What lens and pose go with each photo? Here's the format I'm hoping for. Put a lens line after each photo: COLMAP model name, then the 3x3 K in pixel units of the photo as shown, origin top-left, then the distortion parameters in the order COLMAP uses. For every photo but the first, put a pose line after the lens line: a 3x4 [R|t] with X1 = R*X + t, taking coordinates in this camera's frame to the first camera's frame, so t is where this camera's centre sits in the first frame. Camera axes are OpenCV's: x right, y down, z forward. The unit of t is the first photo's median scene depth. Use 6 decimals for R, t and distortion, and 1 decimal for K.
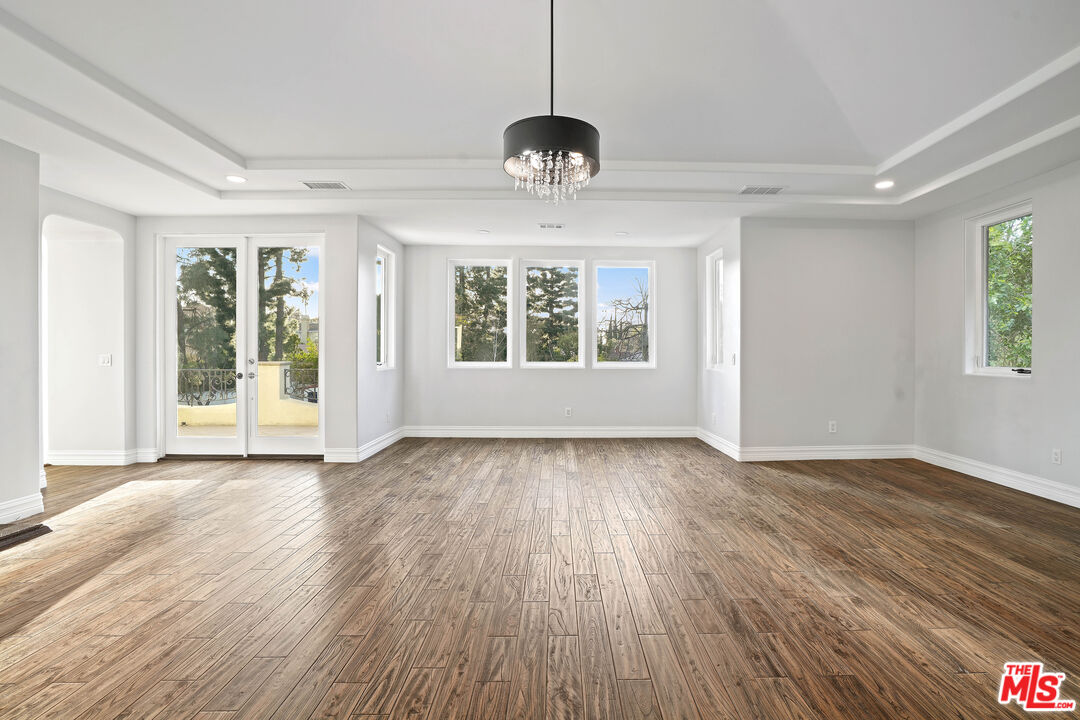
lens RADIAL K [[529.1, 0, 541.7], [0, 529.1, 355.3], [0, 0, 1]] dist [-0.025673, 0.002630]
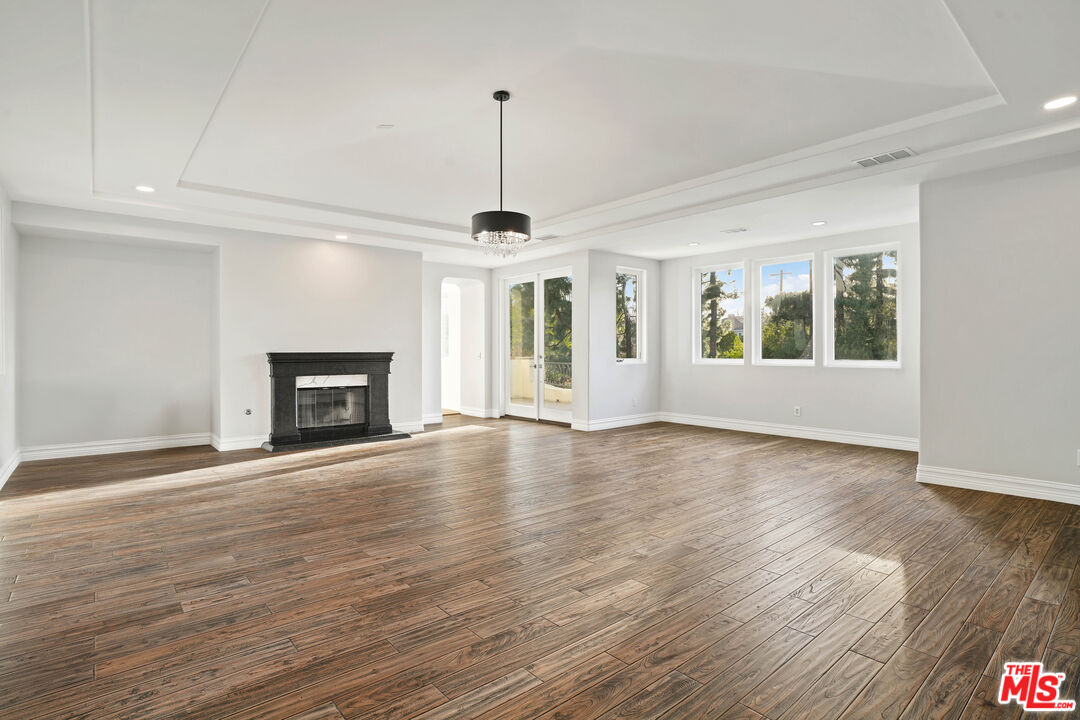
lens RADIAL K [[529.1, 0, 535.4], [0, 529.1, 357.9], [0, 0, 1]] dist [-0.025673, 0.002630]
pose [[0.644288, 0.006379, -0.764757, 0.557205], [0.000375, 0.999962, 0.008656, 0.000661], [0.764783, -0.005864, 0.644261, 0.014428]]
